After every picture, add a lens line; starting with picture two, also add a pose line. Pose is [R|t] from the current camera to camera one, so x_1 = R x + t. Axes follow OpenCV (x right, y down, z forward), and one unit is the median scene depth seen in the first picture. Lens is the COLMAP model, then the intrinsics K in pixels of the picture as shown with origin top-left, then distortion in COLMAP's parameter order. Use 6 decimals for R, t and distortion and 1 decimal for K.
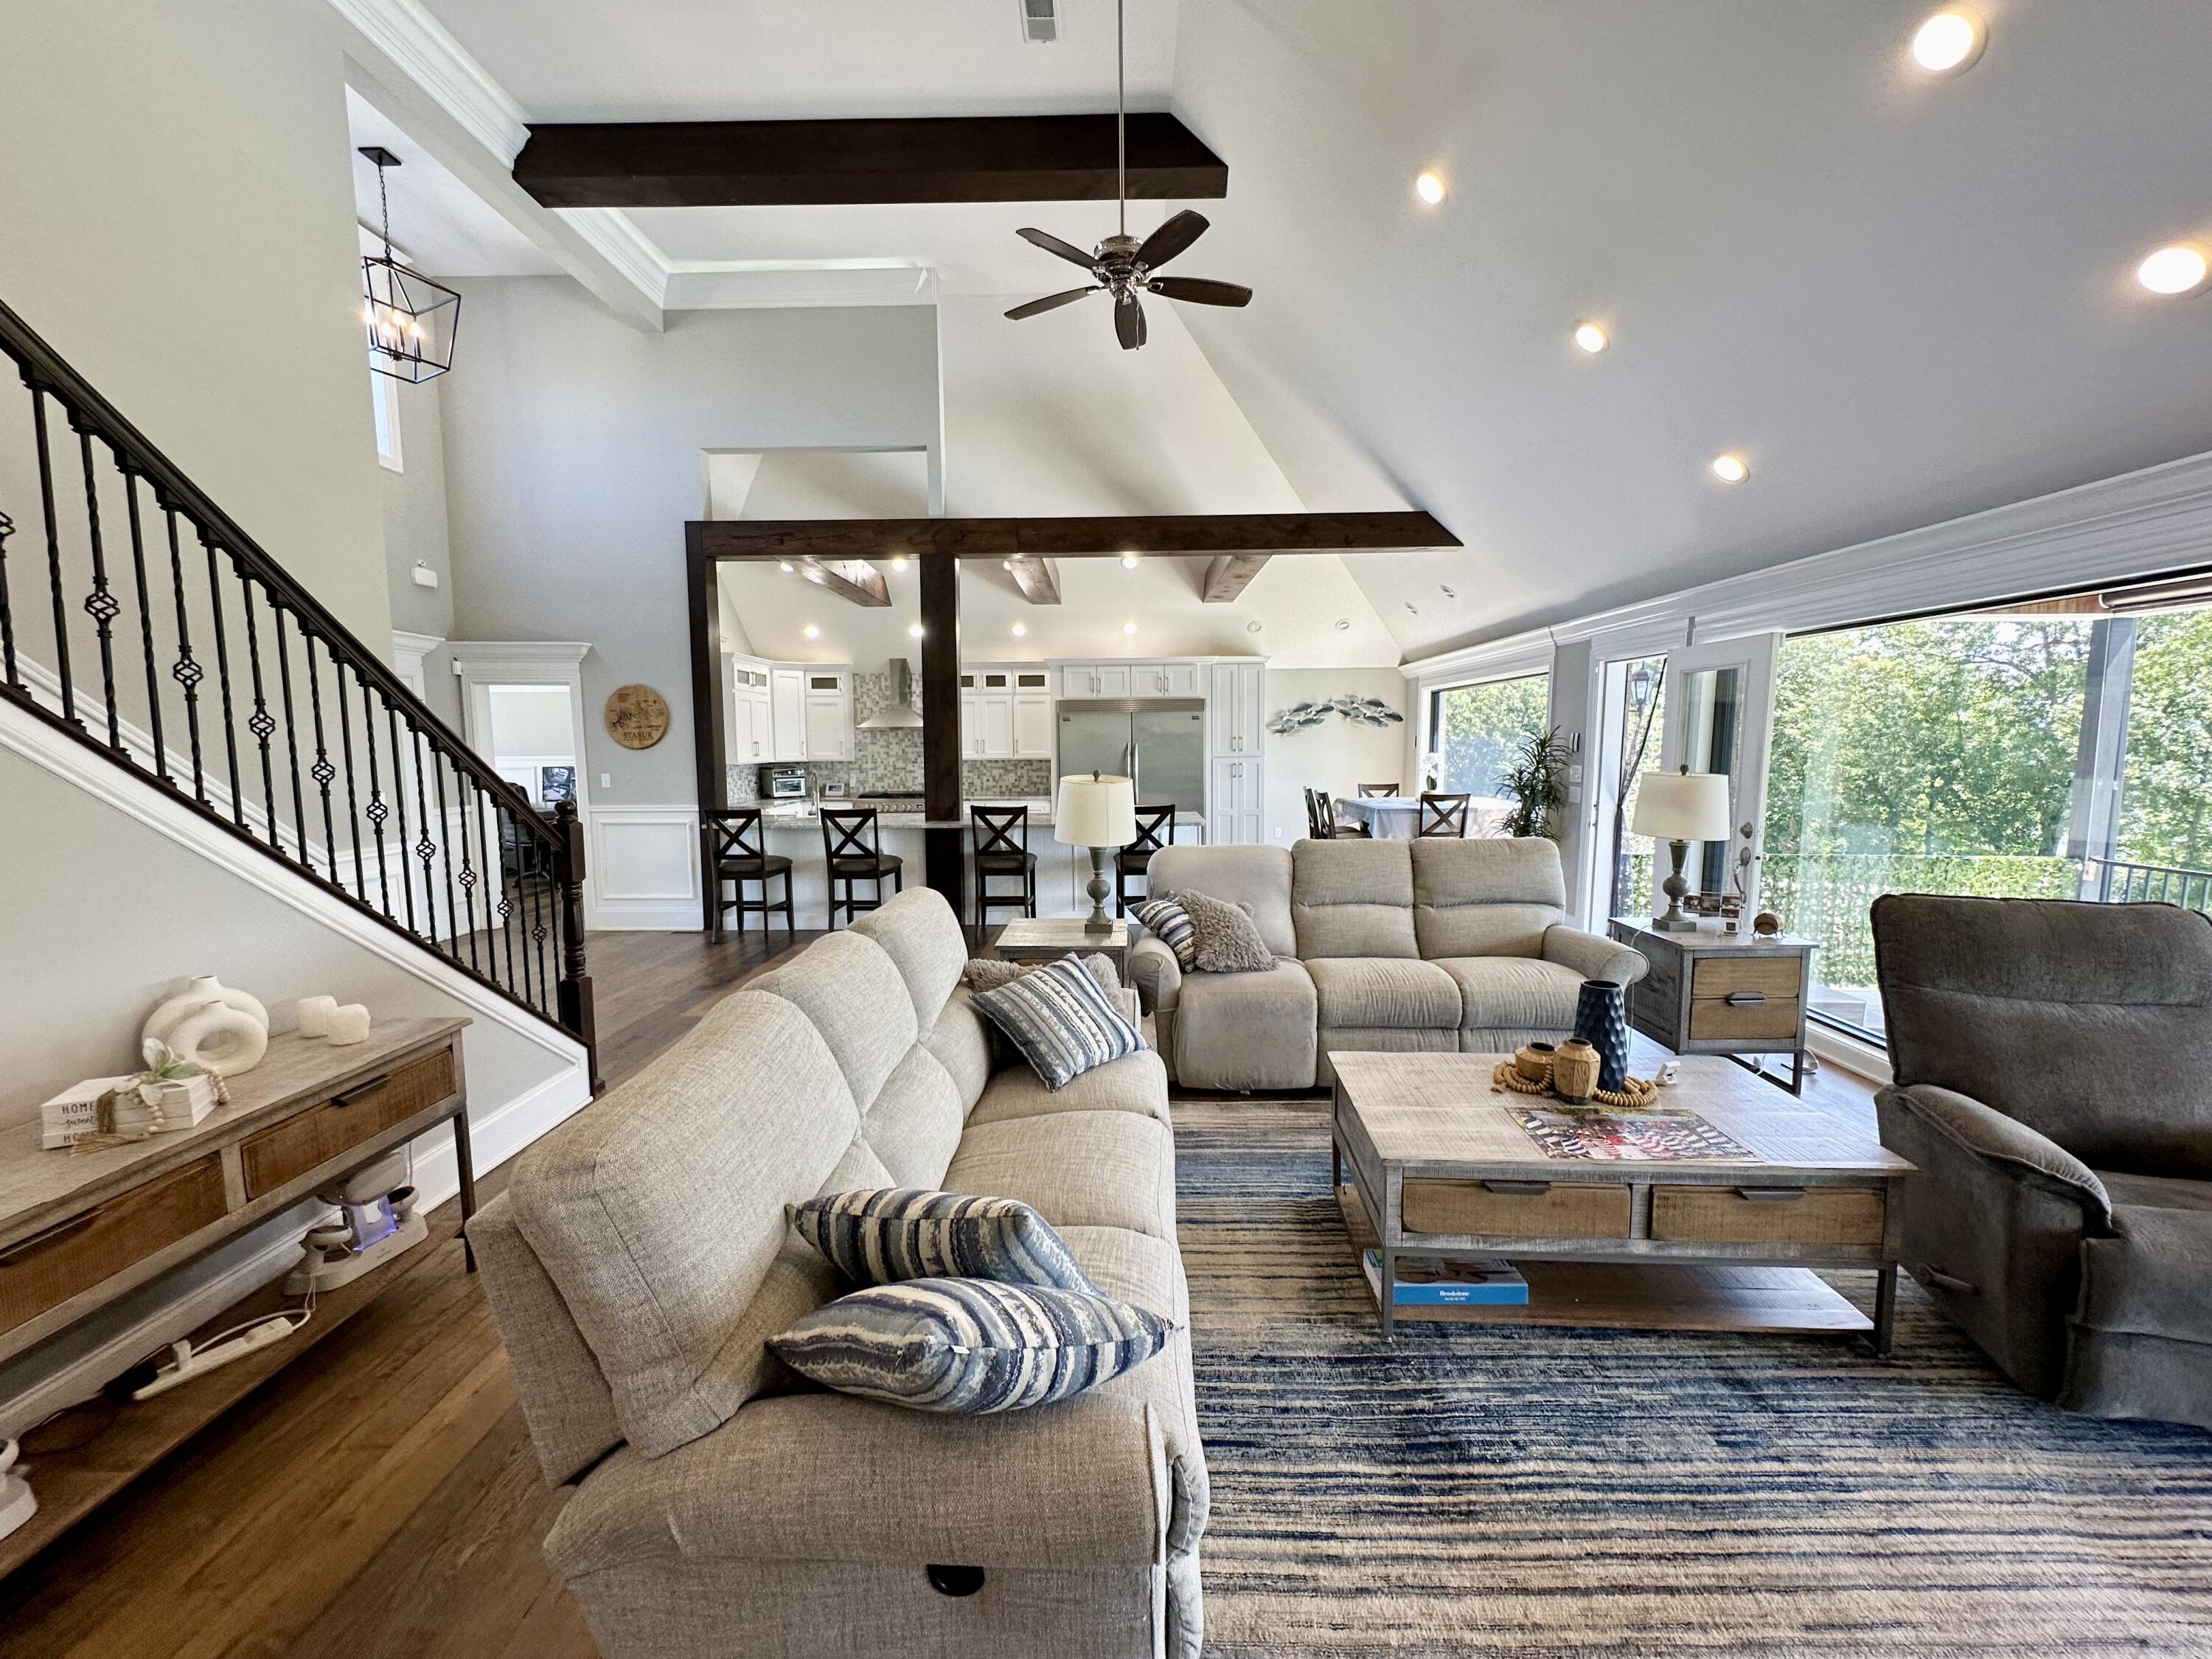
lens RADIAL K [[886.8, 0, 1106.2], [0, 886.8, 825.9], [0, 0, 1]] dist [-0.002504, 0.000687]
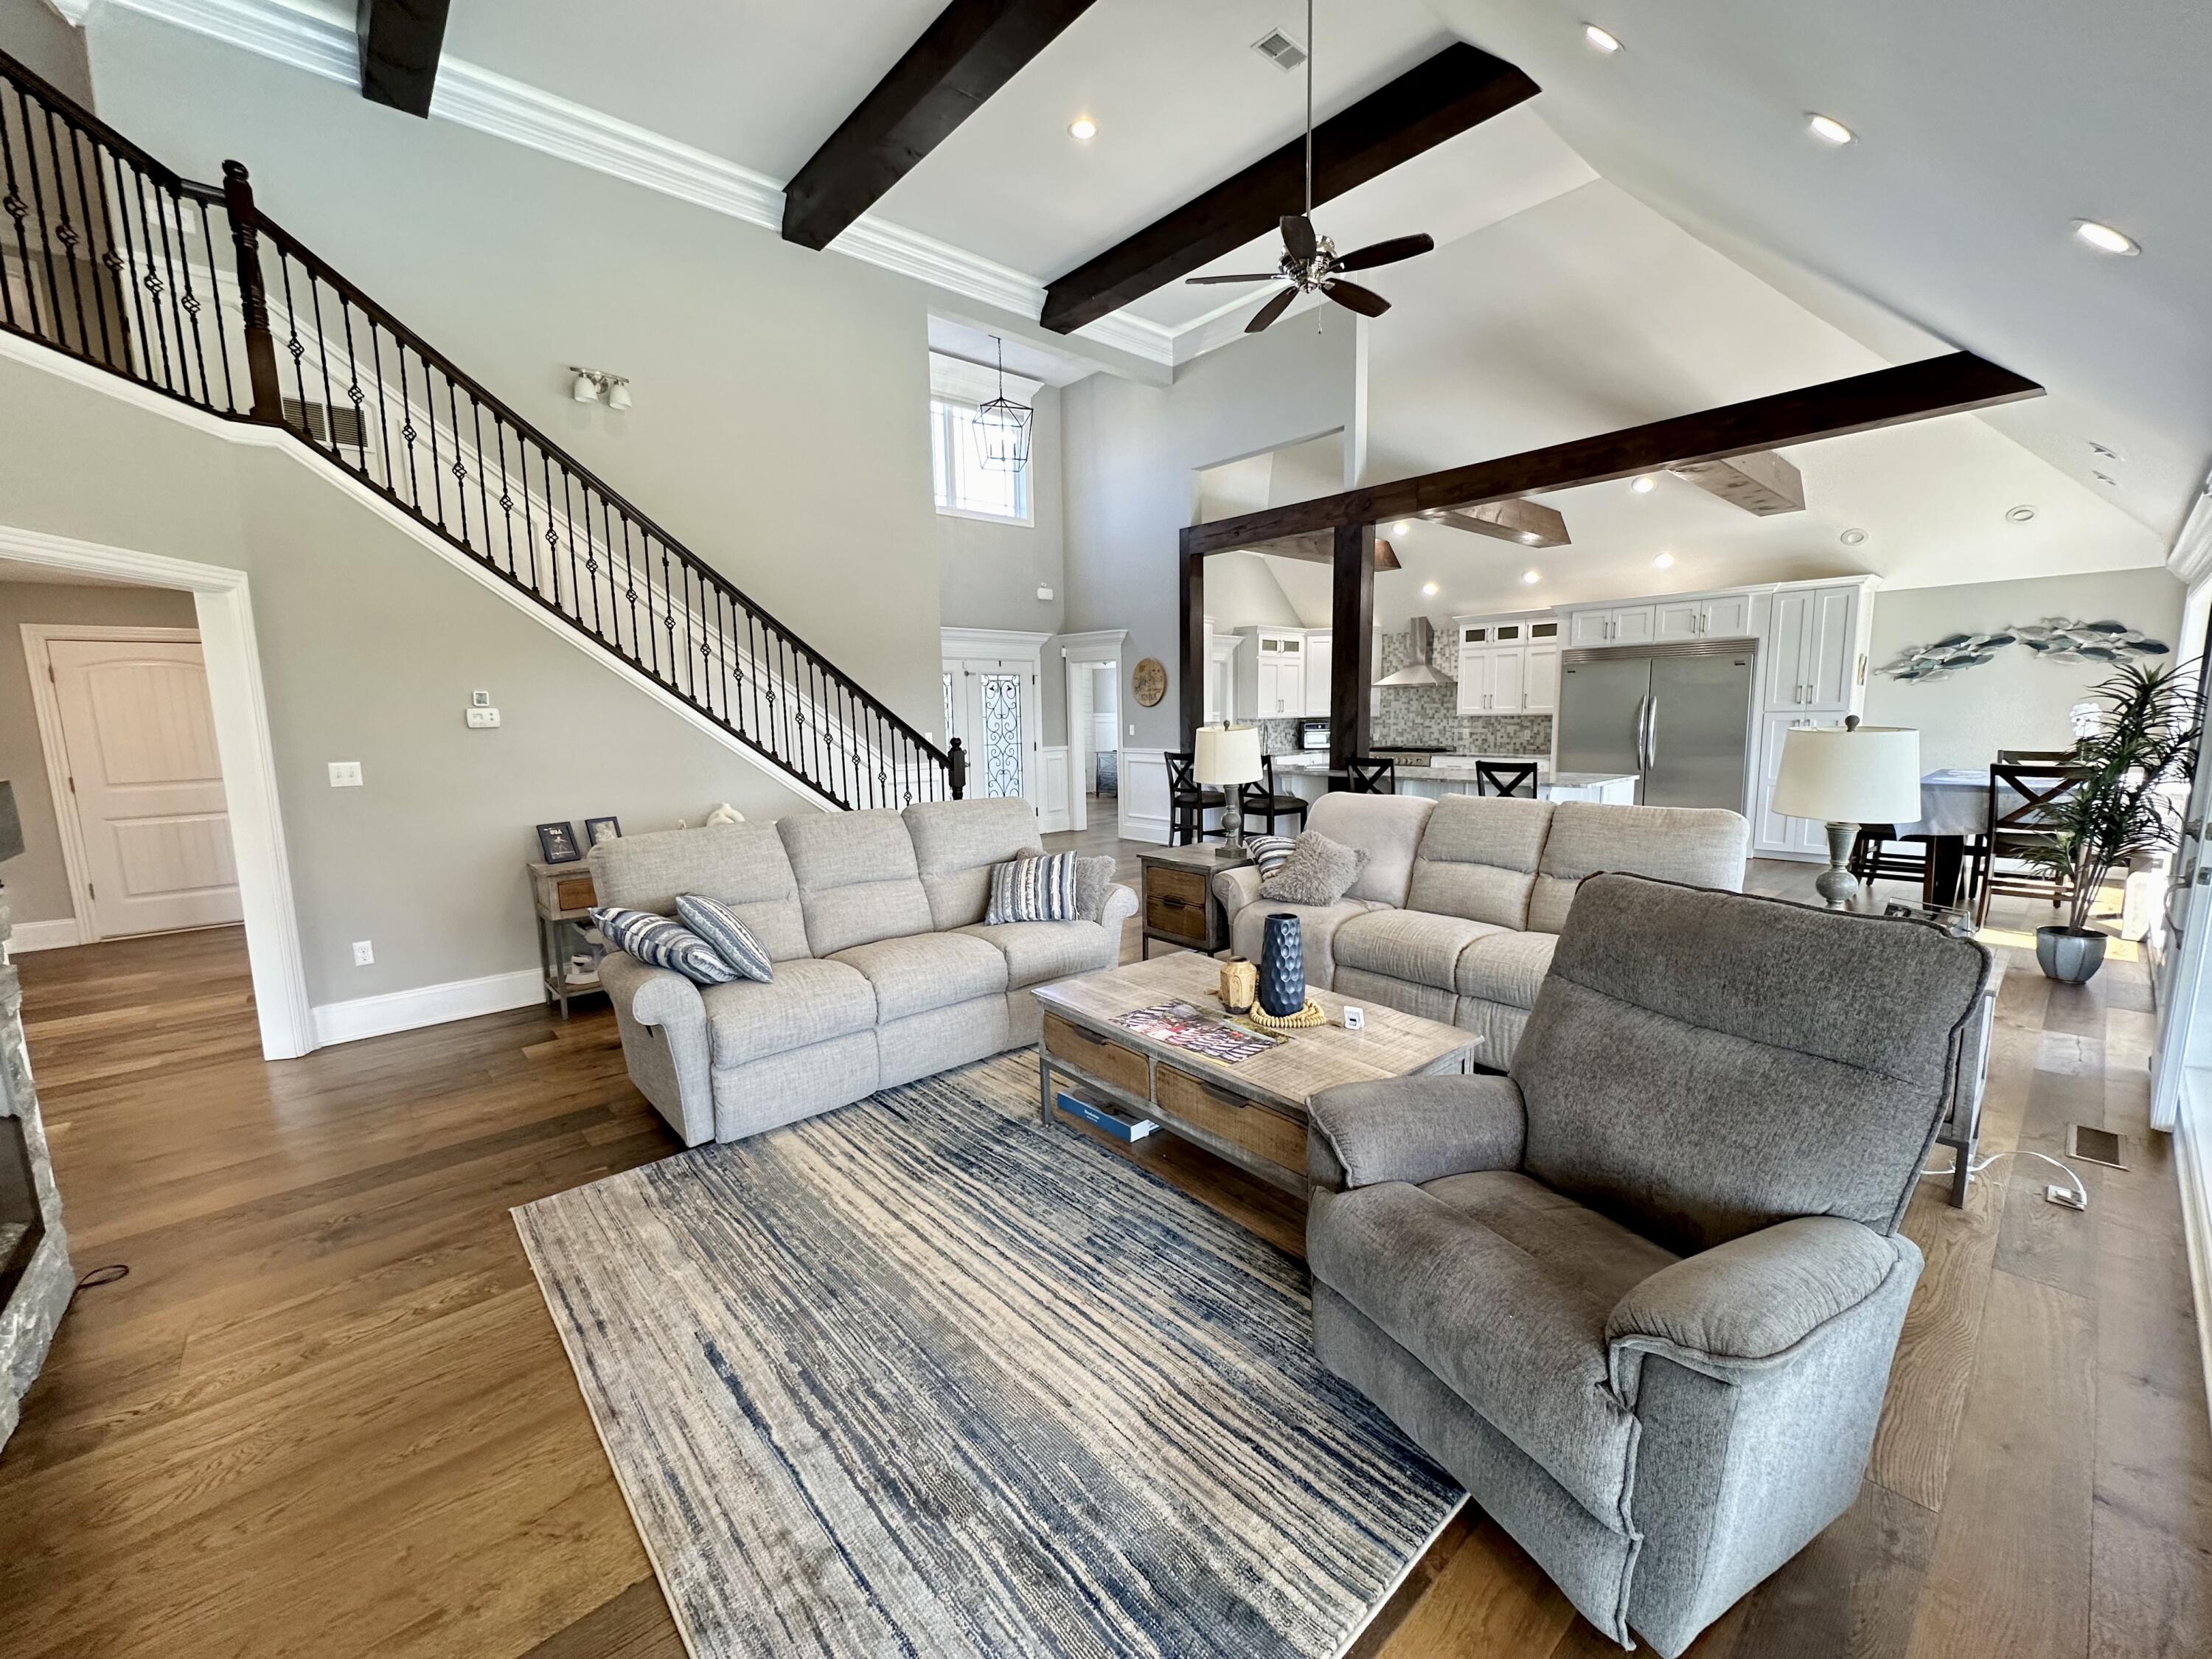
lens RADIAL K [[886.8, 0, 1109.4], [0, 886.8, 827.2], [0, 0, 1]] dist [-0.002504, 0.000687]
pose [[0.678514, 0.091223, -0.728901, 0.397104], [-0.056109, 0.995796, 0.072396, 0.001117], [0.732441, -0.008224, 0.680780, 0.036409]]
